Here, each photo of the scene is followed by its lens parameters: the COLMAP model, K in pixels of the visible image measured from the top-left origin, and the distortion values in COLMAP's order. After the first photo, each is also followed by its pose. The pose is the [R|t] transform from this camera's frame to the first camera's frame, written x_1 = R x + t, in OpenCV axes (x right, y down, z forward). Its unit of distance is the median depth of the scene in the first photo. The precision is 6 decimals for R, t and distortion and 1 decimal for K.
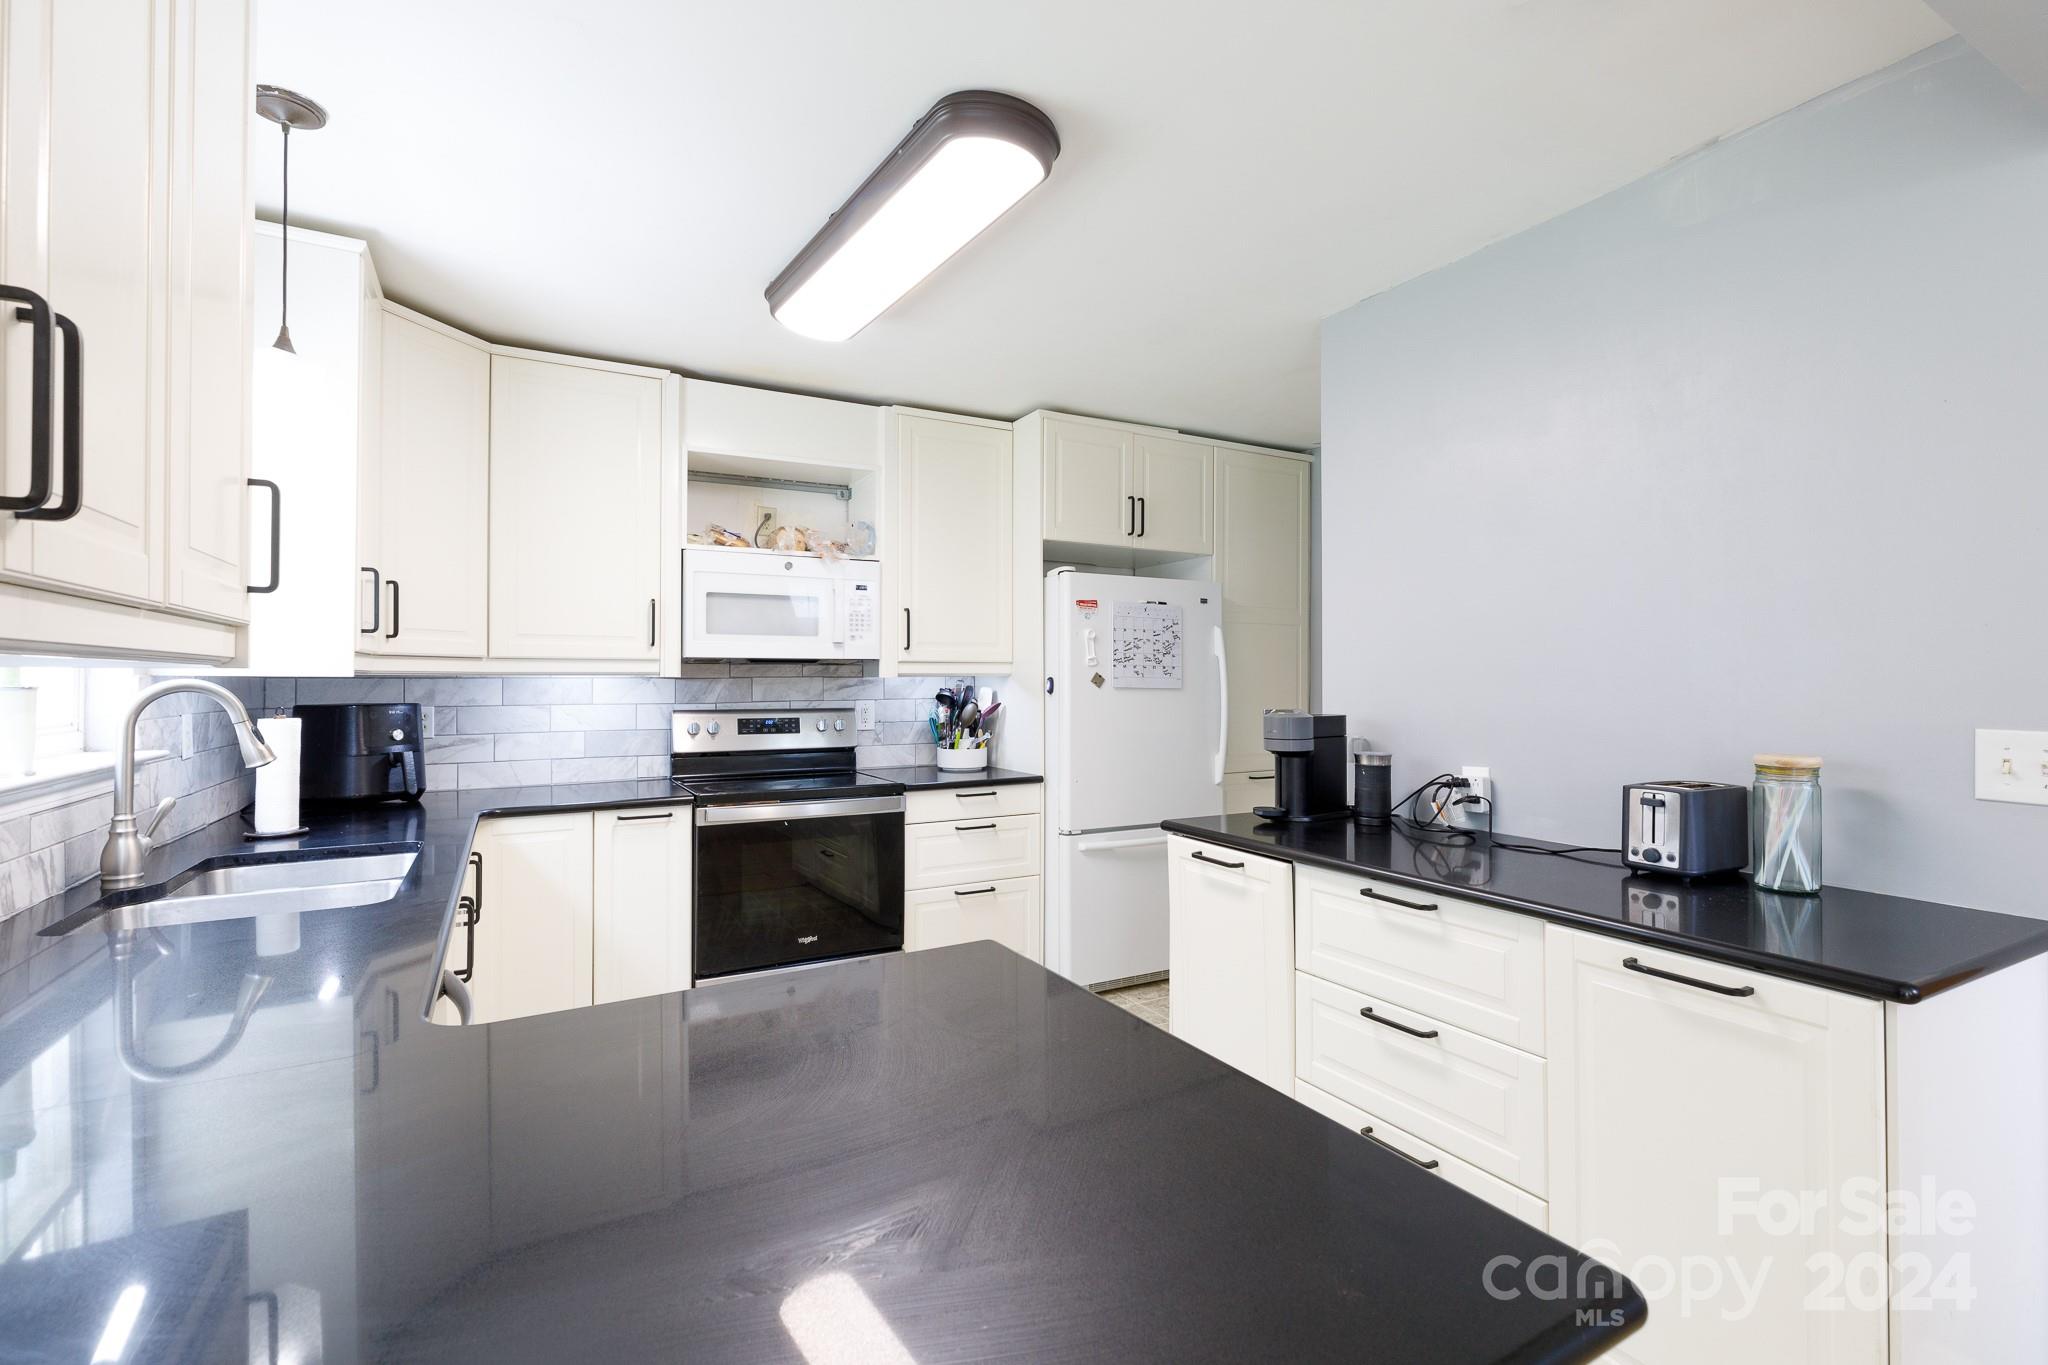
lens RADIAL K [[930.4, 0, 1025.2], [0, 930.4, 676.5], [0, 0, 1]] dist [-0.005971, -0.002316]
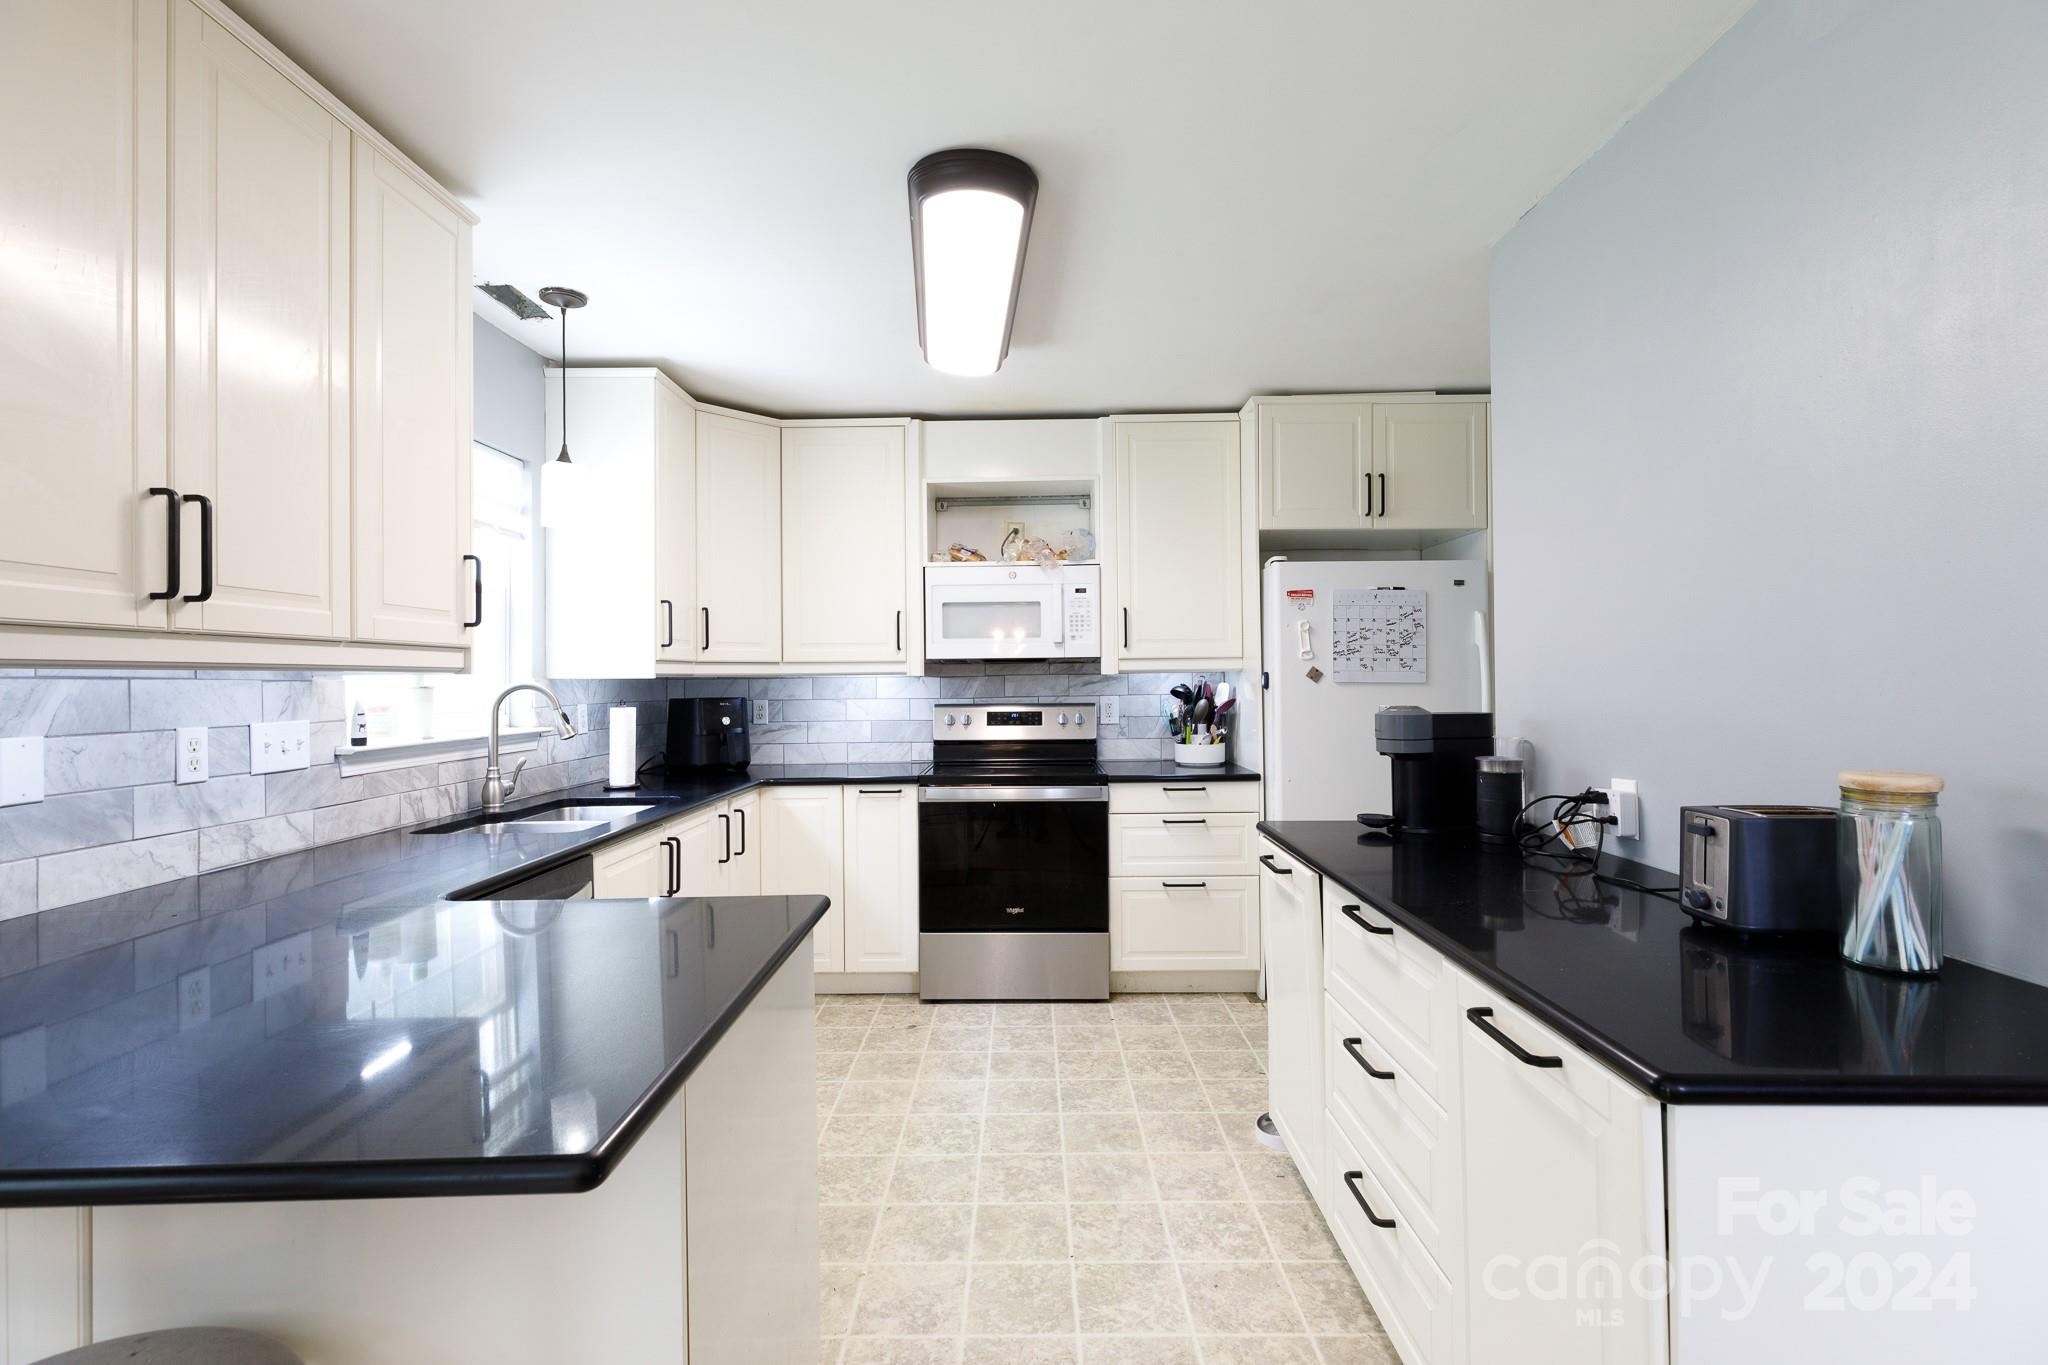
lens RADIAL K [[930.4, 0, 1008.7], [0, 930.4, 680.5], [0, 0, 1]] dist [-0.005971, -0.002316]
pose [[0.862617, -0.007533, -0.505802, 0.325243], [0.011670, 0.999919, 0.005010, 0.001818], [0.505724, -0.010225, 0.862635, 0.036329]]
